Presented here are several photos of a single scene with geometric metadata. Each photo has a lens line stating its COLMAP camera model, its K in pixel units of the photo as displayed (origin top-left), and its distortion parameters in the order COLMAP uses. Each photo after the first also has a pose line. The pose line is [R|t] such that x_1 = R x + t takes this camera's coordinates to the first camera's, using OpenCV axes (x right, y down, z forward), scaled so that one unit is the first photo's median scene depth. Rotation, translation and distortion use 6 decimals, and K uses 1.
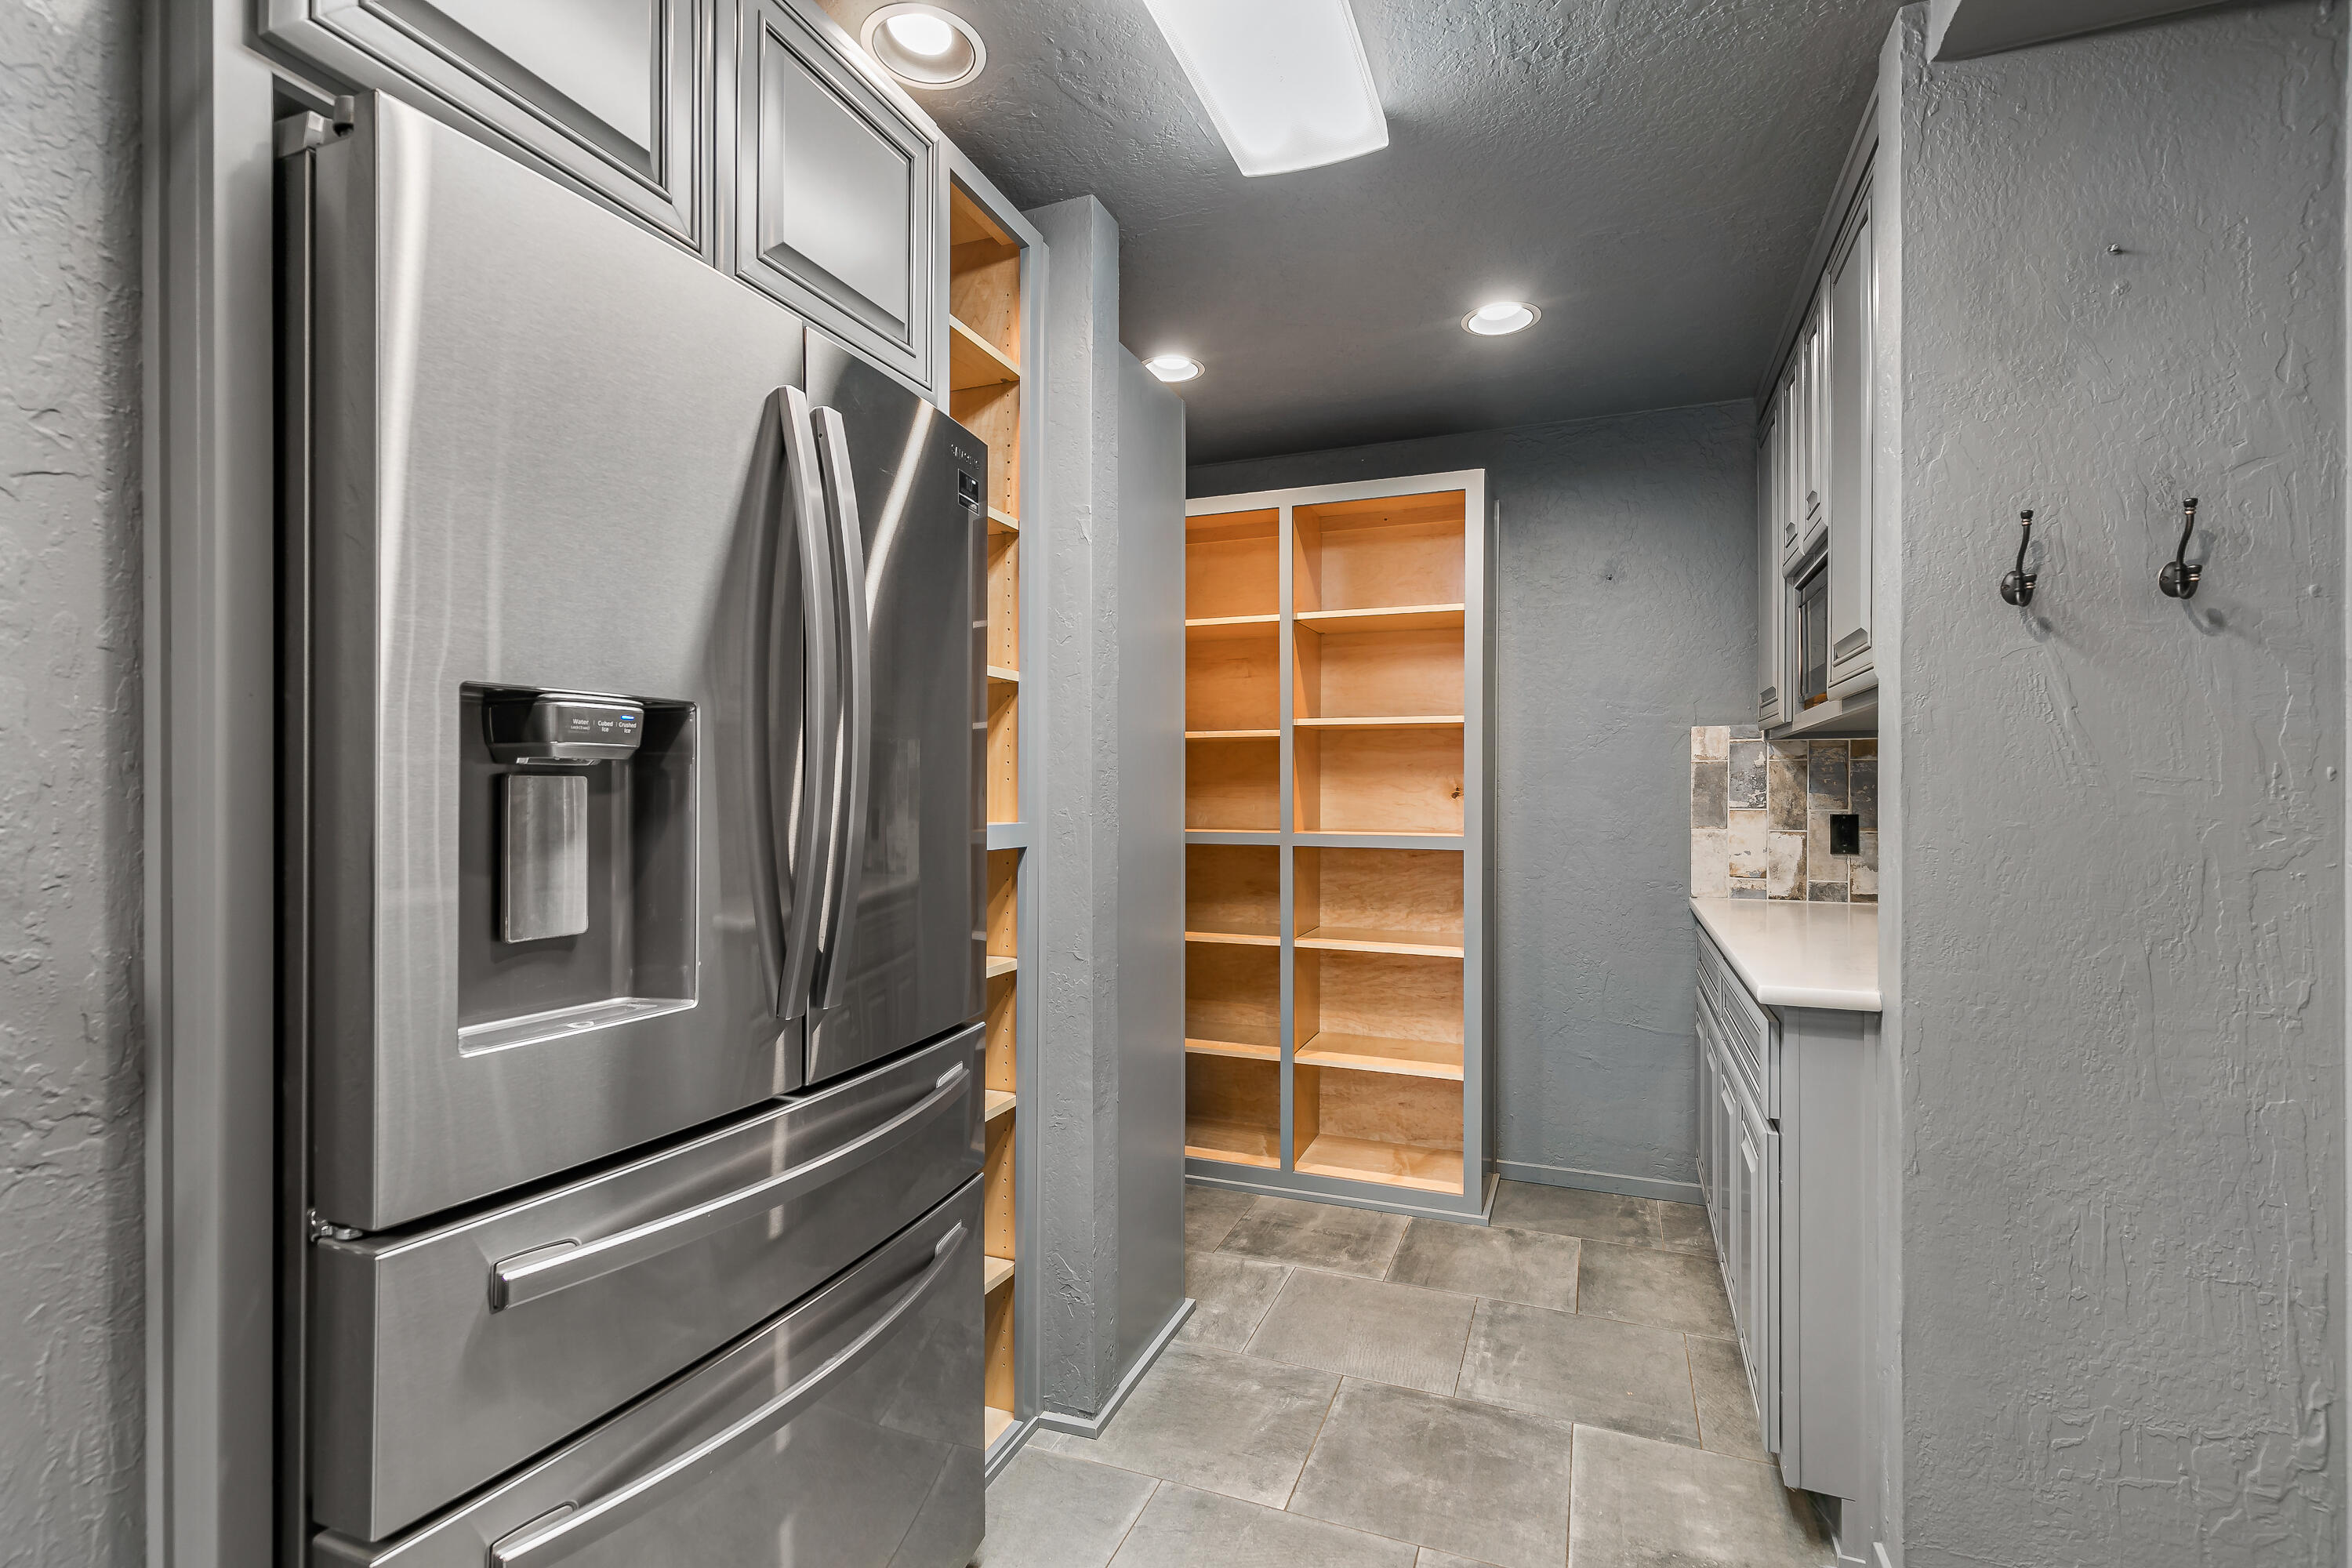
lens RADIAL K [[1070.7, 0, 1182.7], [0, 1070.7, 791.6], [0, 0, 1]] dist [0.011466, -0.000715]
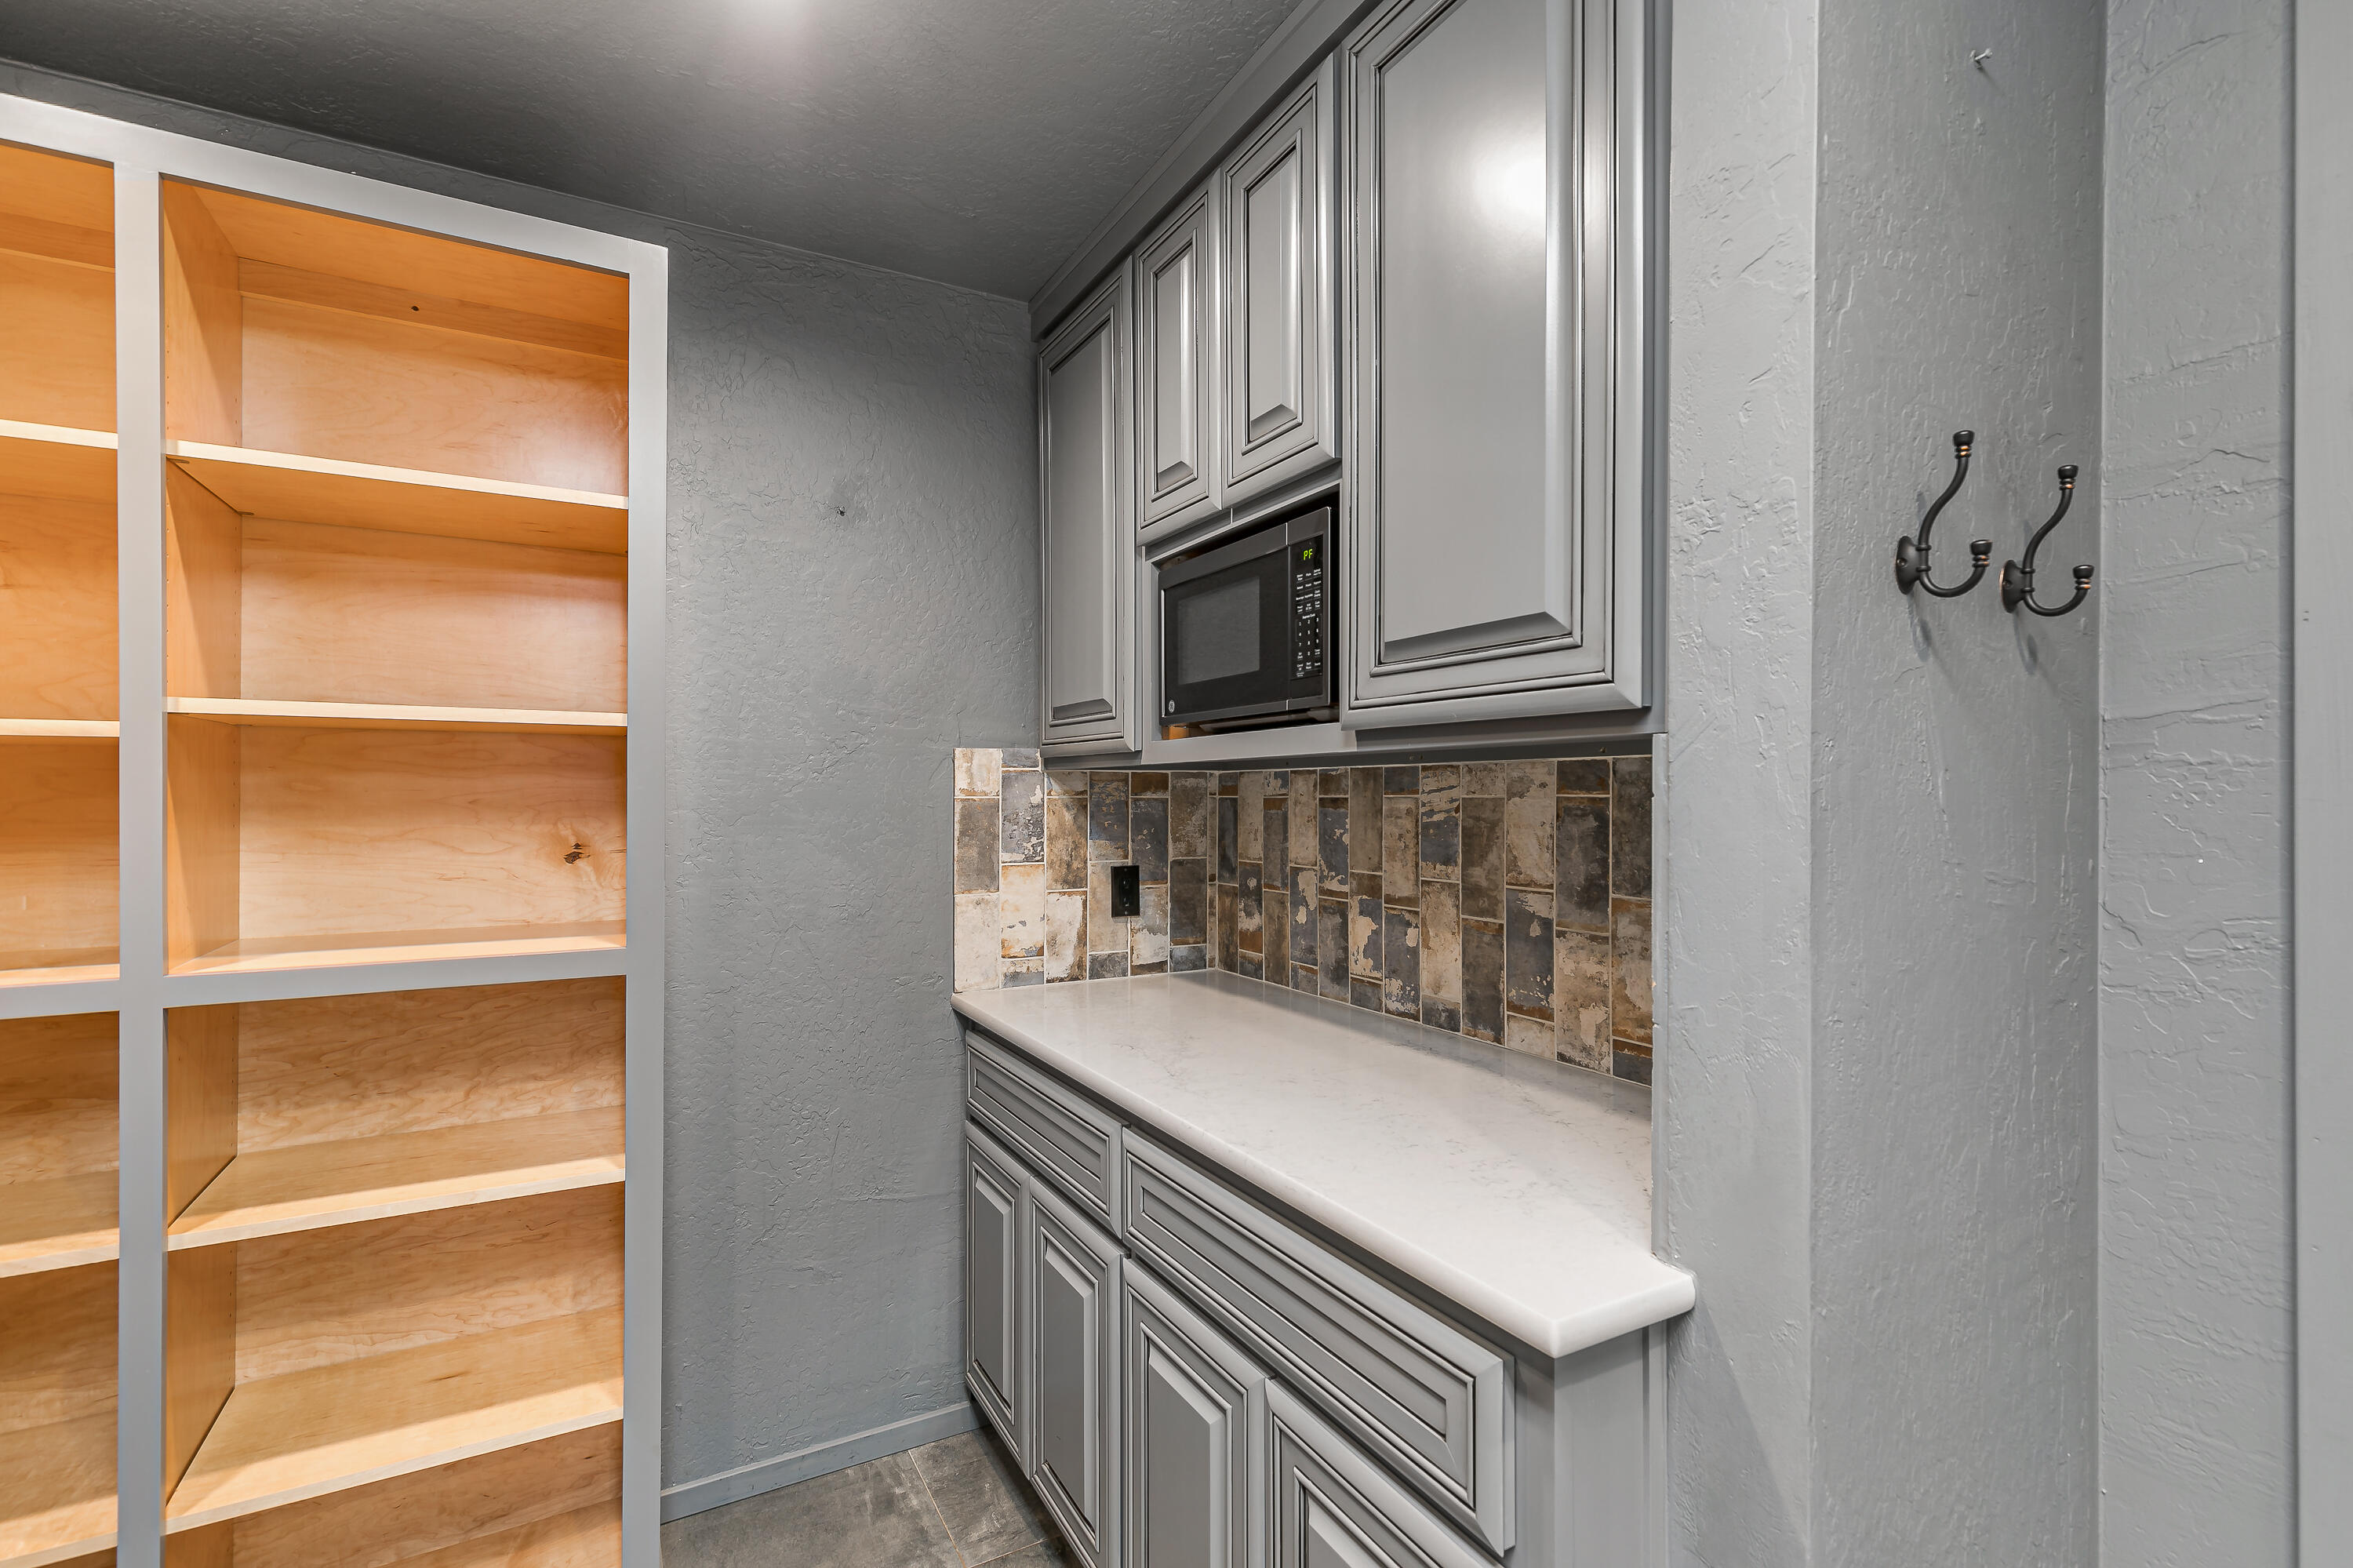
lens RADIAL K [[1071.2, 0, 1183.2], [0, 1071.2, 791.6], [0, 0, 1]] dist [0.011466, -0.000715]
pose [[0.632918, -0.000011, 0.774219, 0.030416], [0.002087, 0.999996, -0.001693, -0.031283], [-0.774216, 0.002688, 0.632915, 0.454213]]
